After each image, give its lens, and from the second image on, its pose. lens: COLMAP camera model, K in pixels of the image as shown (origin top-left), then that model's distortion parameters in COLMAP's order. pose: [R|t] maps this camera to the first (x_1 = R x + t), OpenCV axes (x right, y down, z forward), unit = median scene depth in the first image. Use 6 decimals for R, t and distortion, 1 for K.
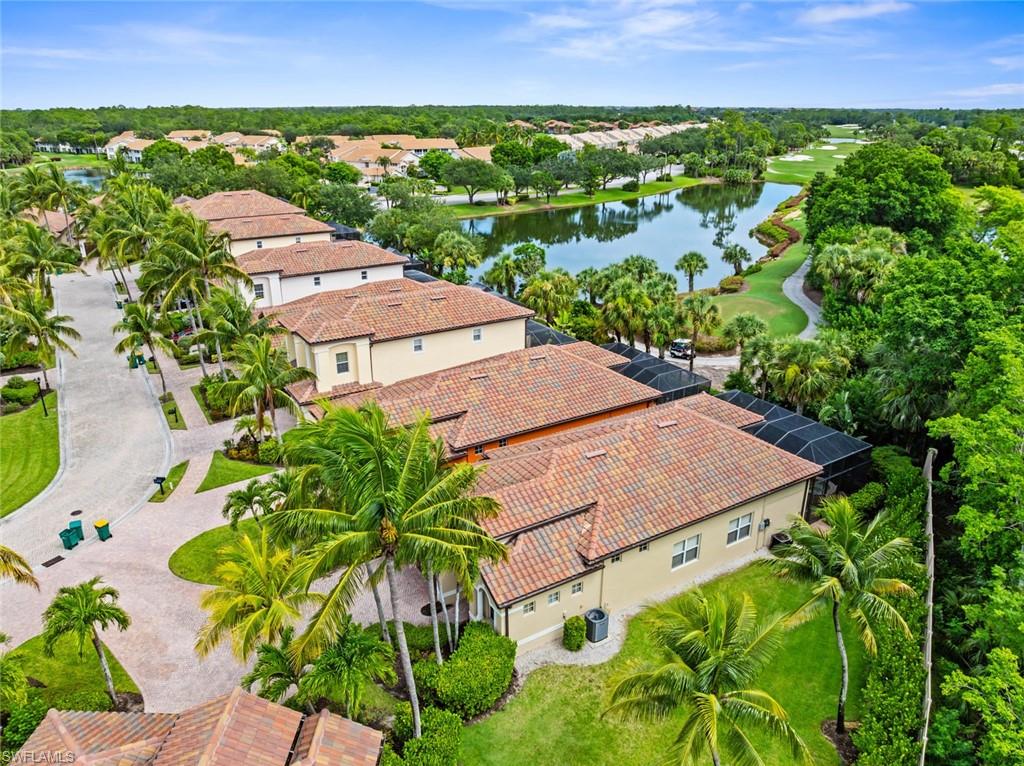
lens RADIAL K [[721.5, 0, 512.0], [0, 721.5, 383.0], [0, 0, 1]] dist [-0.037360, 0.001137]
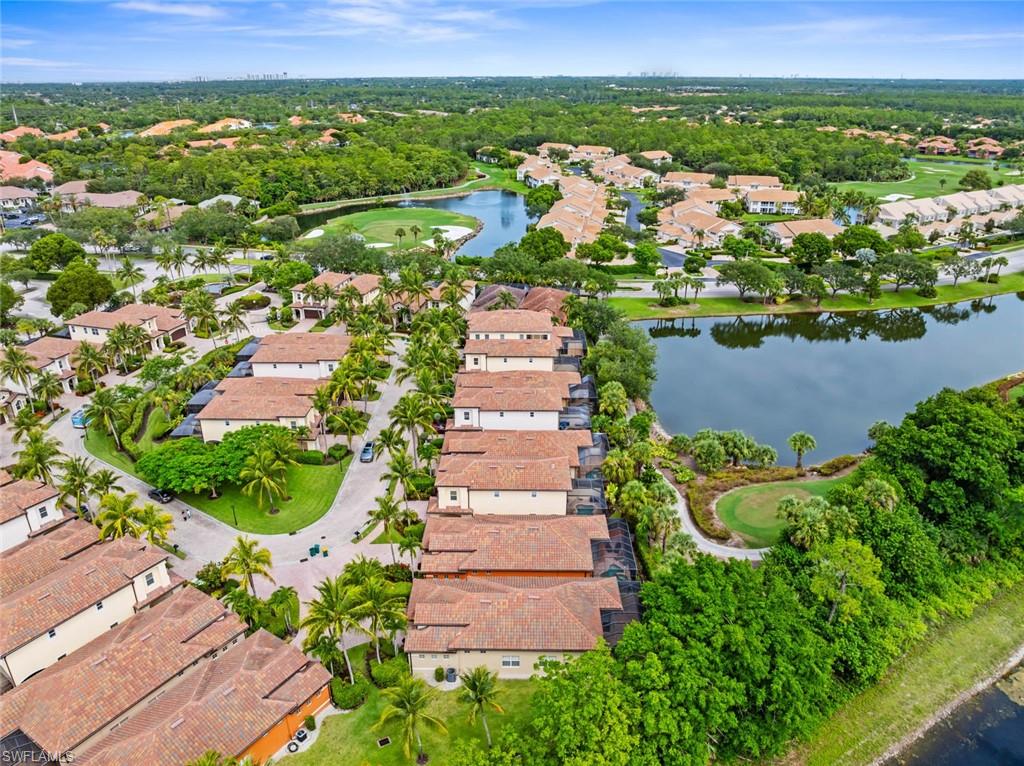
lens RADIAL K [[721.5, 0, 512.0], [0, 721.5, 383.0], [0, 0, 1]] dist [-0.037360, 0.001137]
pose [[0.840758, 0.213750, -0.497430, 0.935035], [-0.190232, 0.976814, 0.098213, -0.643008], [0.506890, 0.012053, 0.861927, -0.684357]]
